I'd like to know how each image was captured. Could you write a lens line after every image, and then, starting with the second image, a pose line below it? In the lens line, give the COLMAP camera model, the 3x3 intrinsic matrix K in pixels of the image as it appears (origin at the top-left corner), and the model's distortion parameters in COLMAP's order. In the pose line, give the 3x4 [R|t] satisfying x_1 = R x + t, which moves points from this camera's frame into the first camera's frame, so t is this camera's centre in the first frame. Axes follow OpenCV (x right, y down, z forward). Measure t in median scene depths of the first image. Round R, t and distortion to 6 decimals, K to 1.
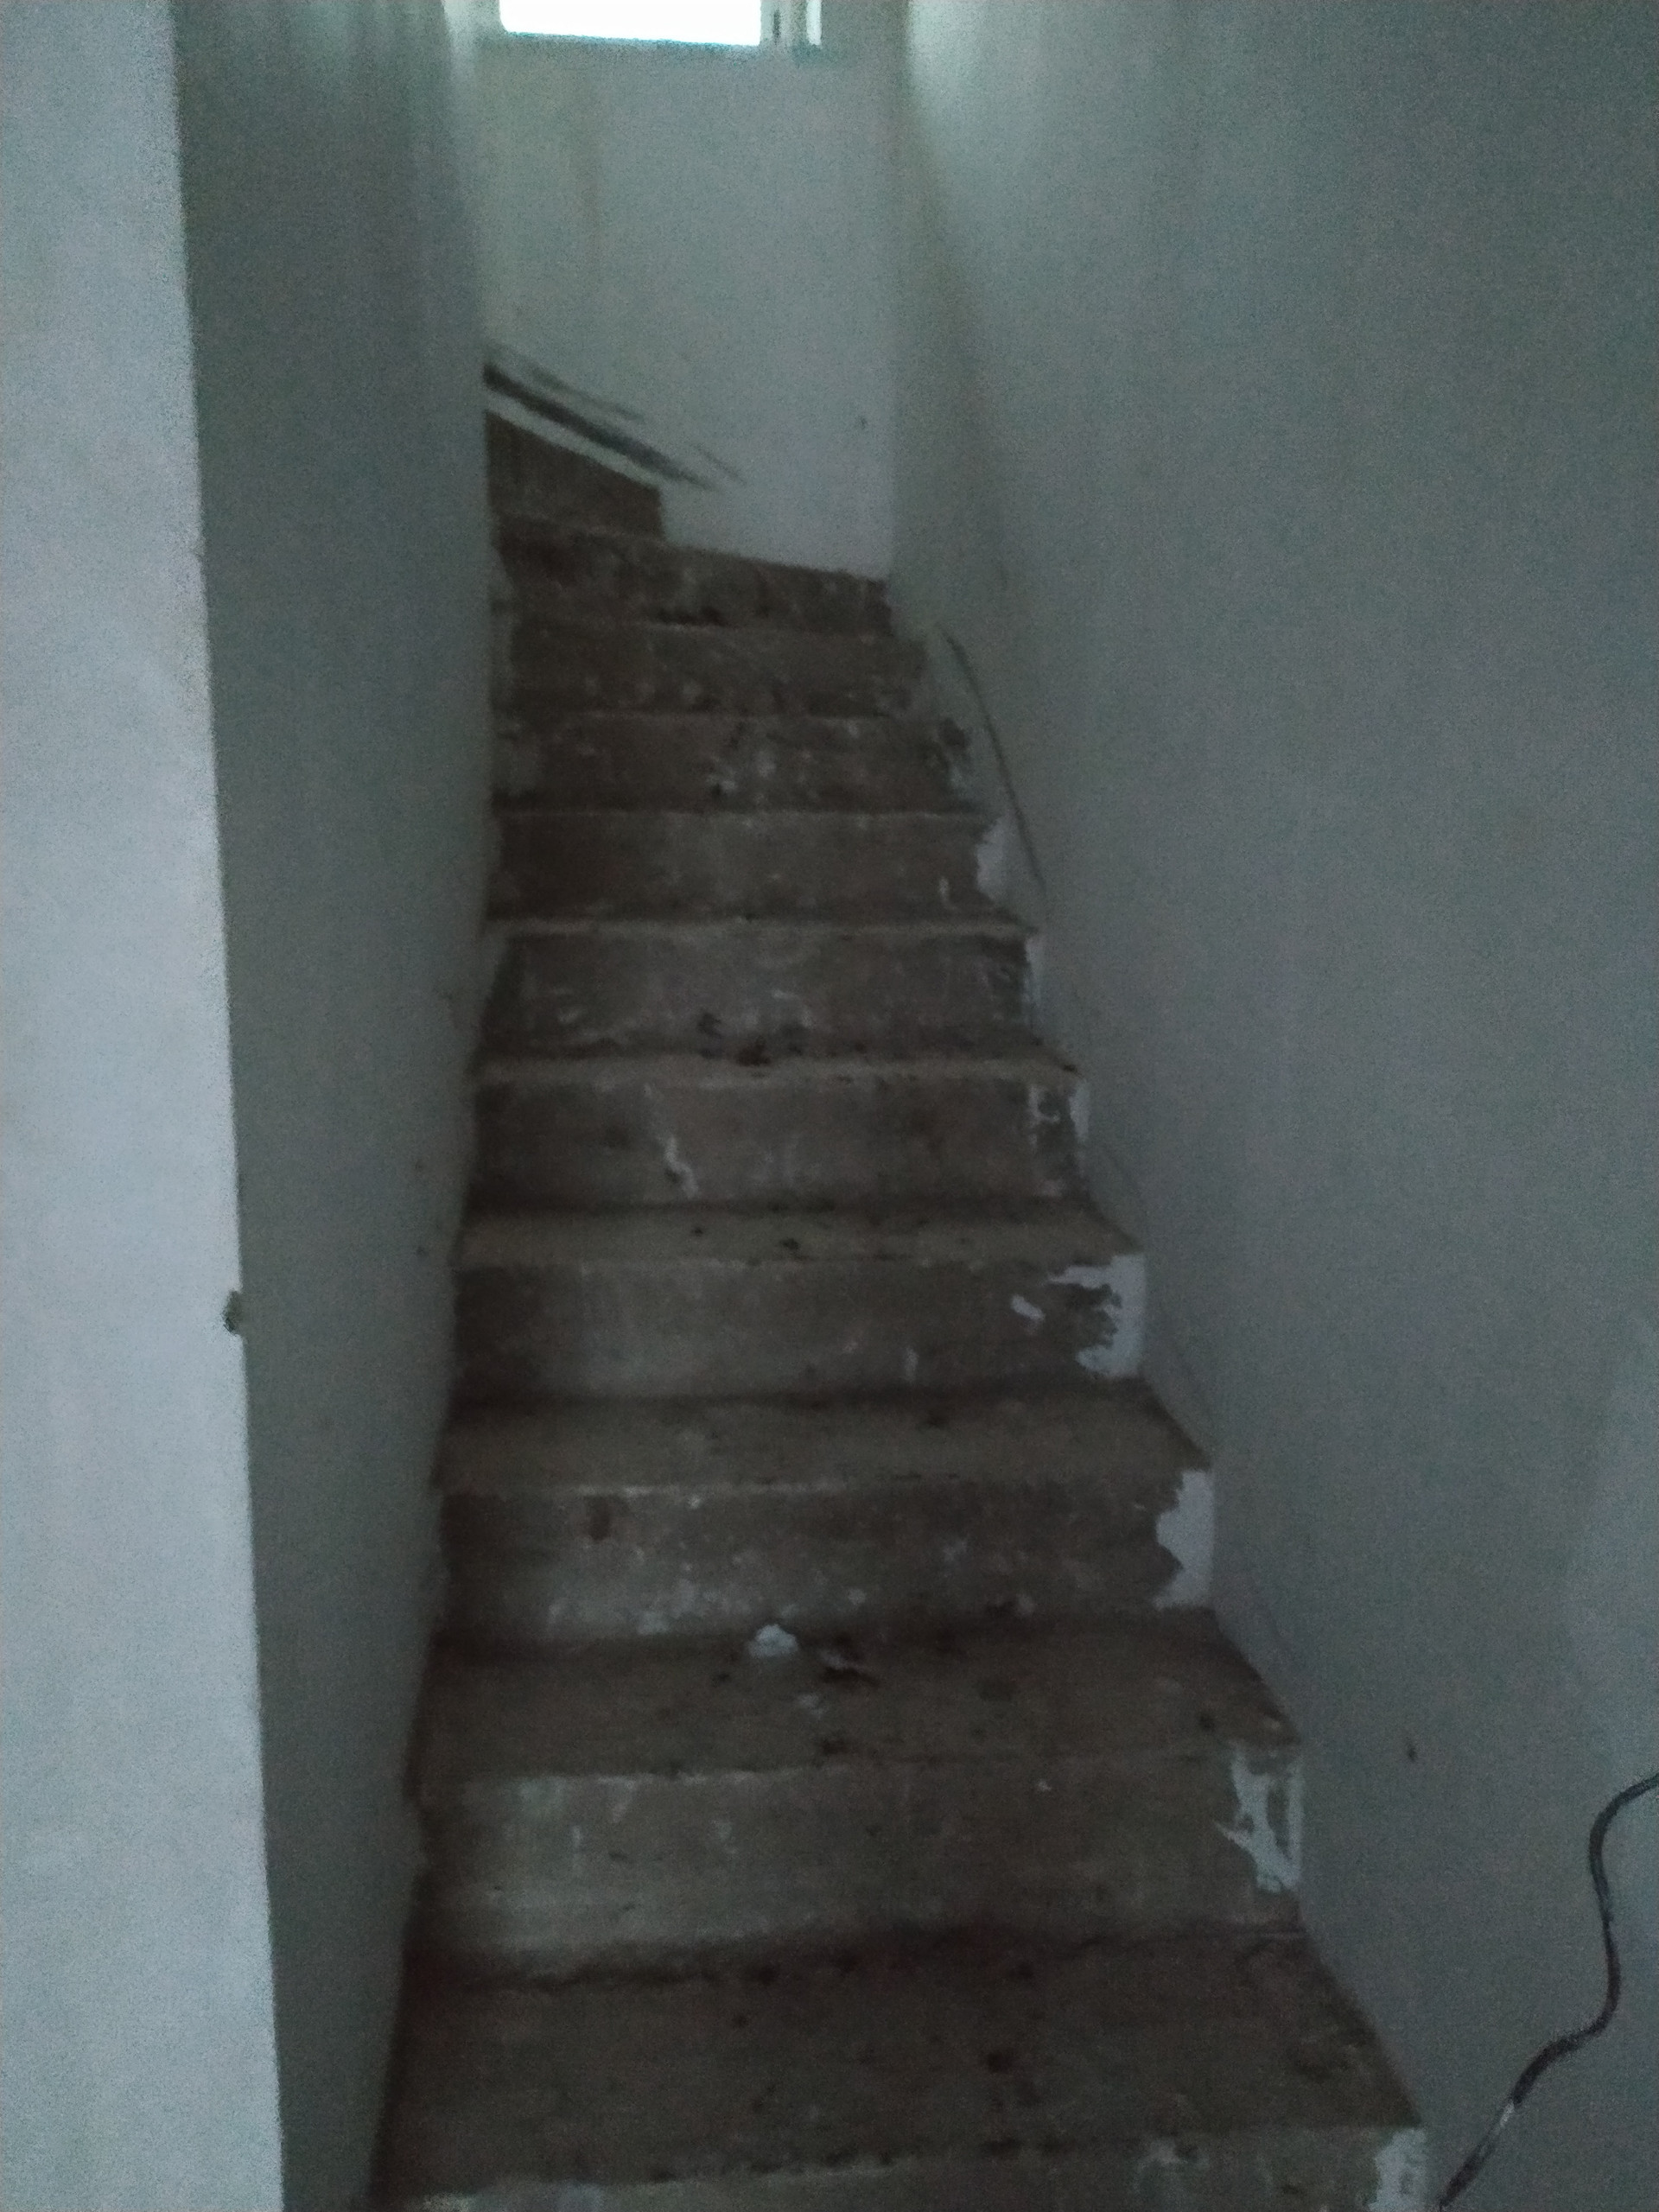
lens RADIAL K [[1643.5, 0, 829.5], [0, 1643.5, 1106.0], [0, 0, 1]] dist [0.043167, -0.005376]
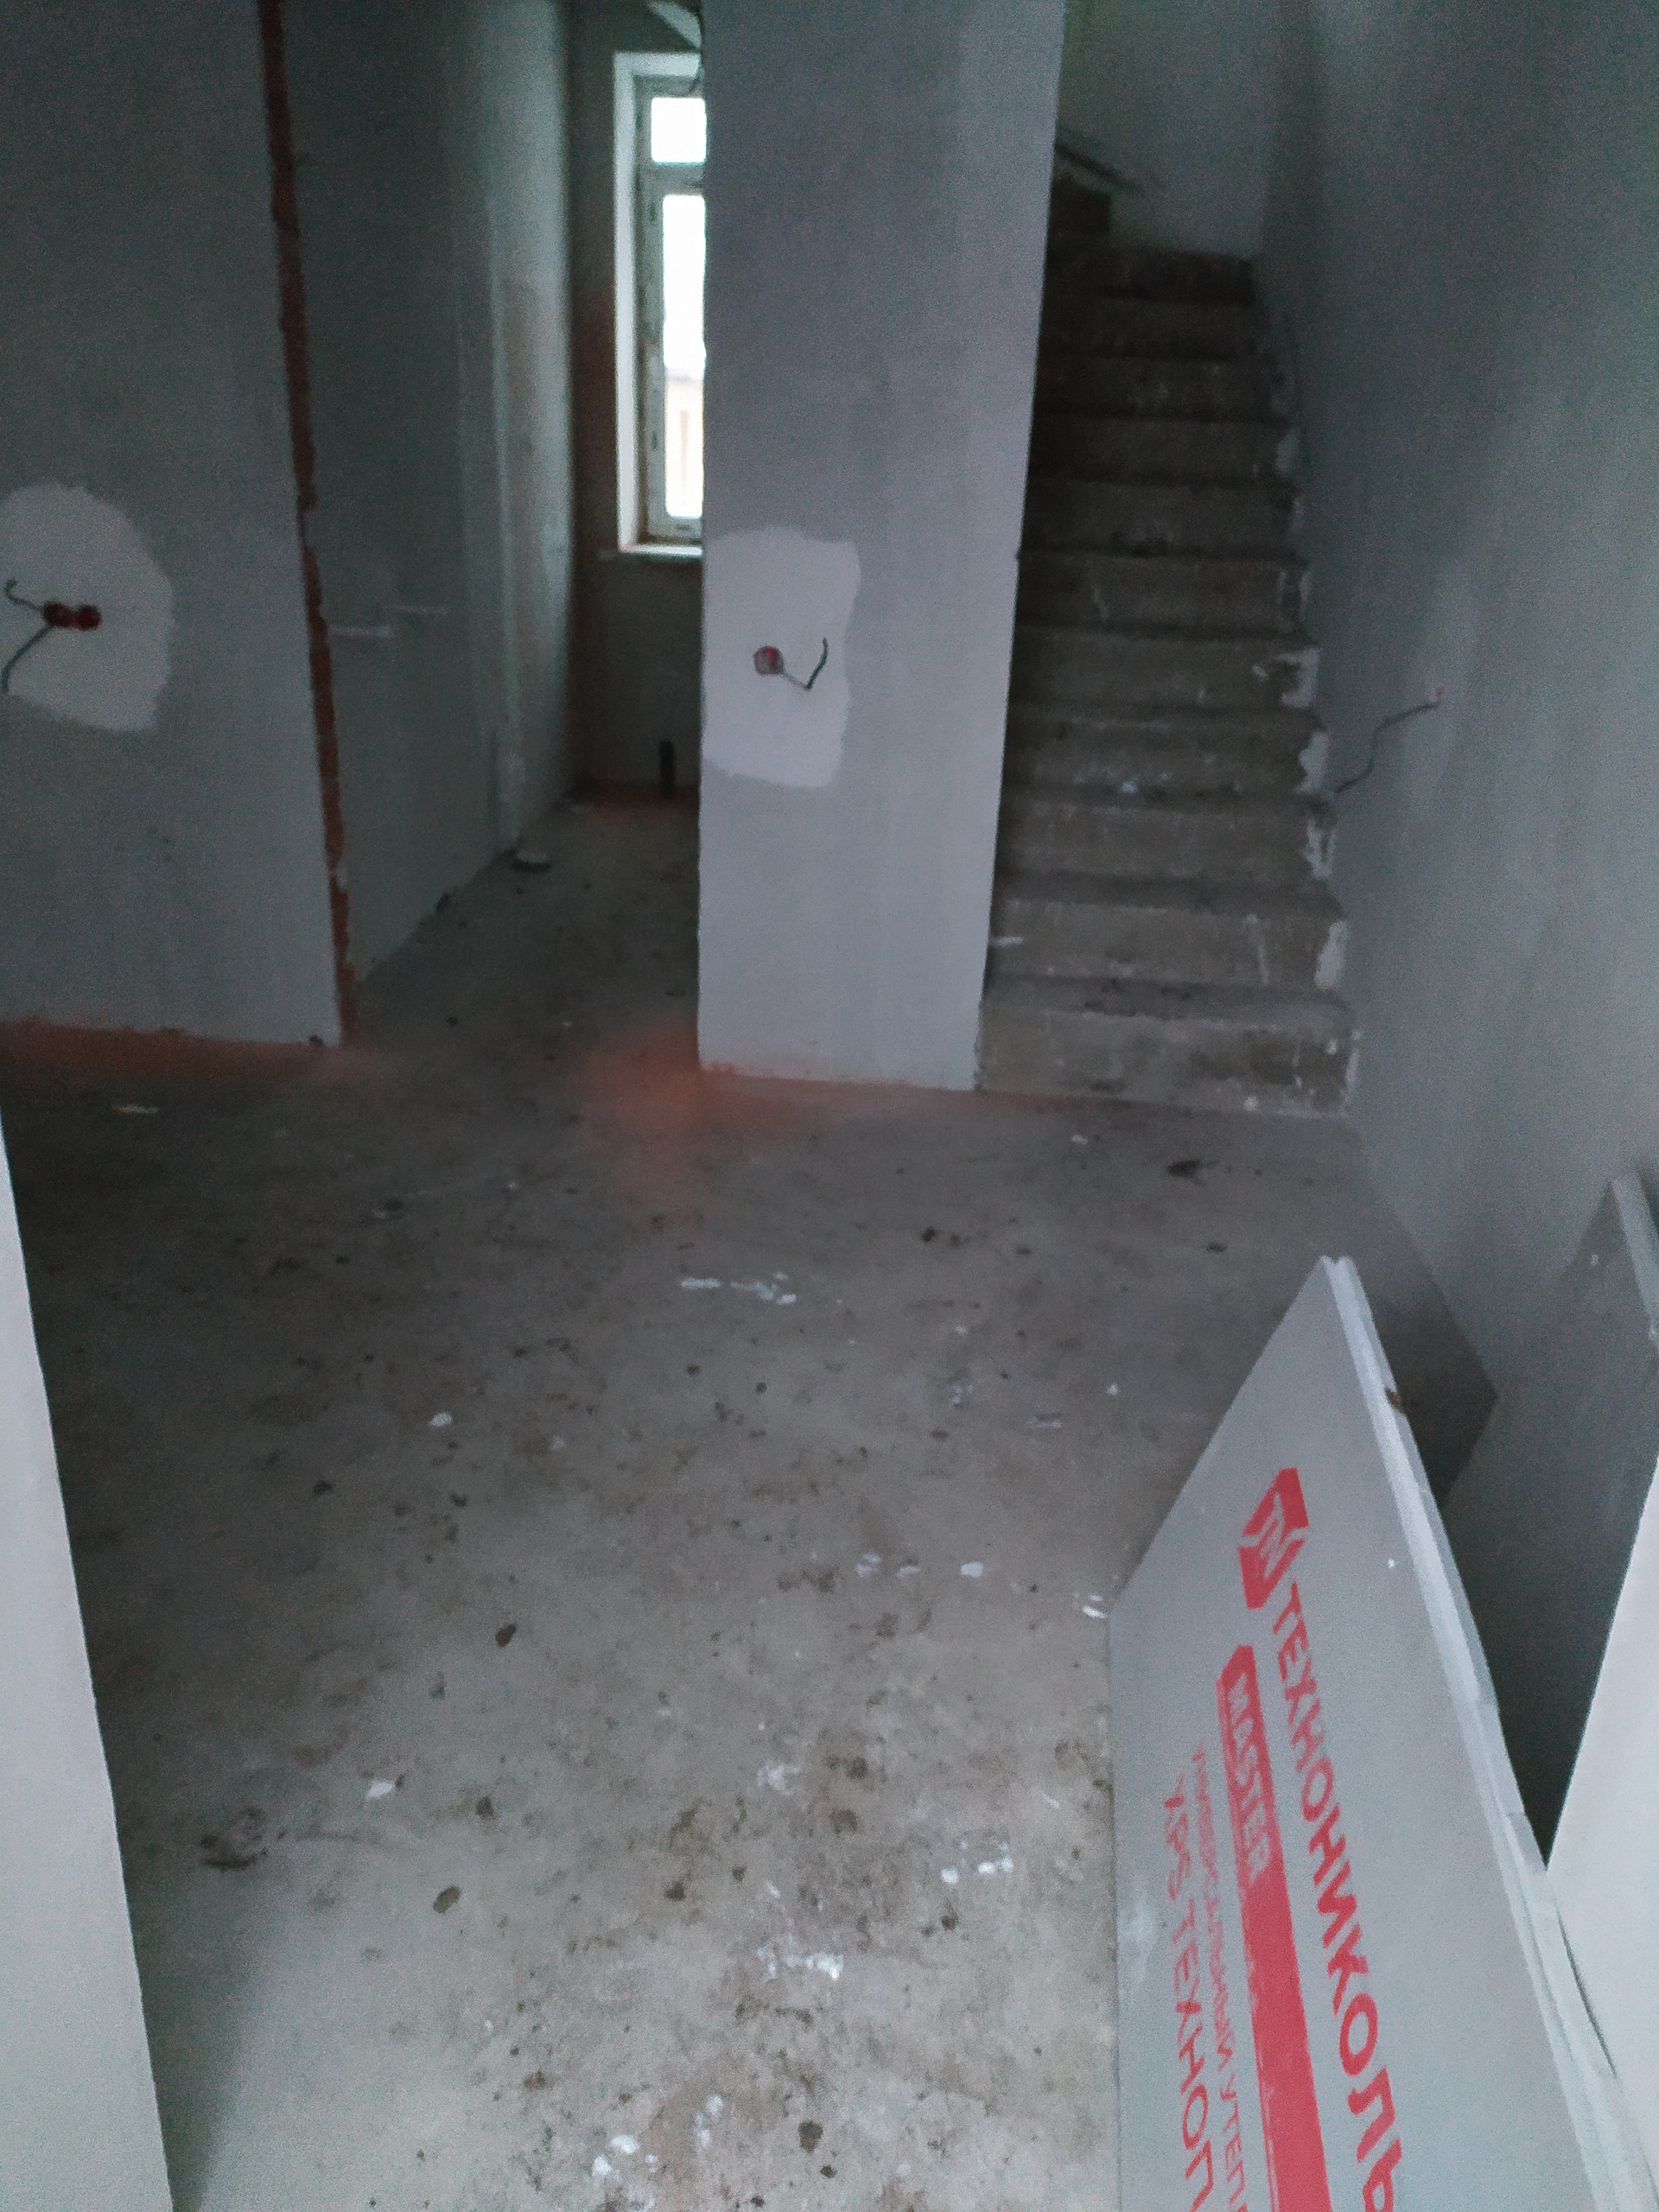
lens RADIAL K [[1643.5, 0, 829.5], [0, 1643.5, 1106.0], [0, 0, 1]] dist [0.043167, -0.005376]
pose [[0.978508, 0.110968, -0.173807, 0.006912], [-0.071093, 0.972725, 0.220800, 0.218792], [0.193568, -0.203698, 0.959707, -1.200802]]
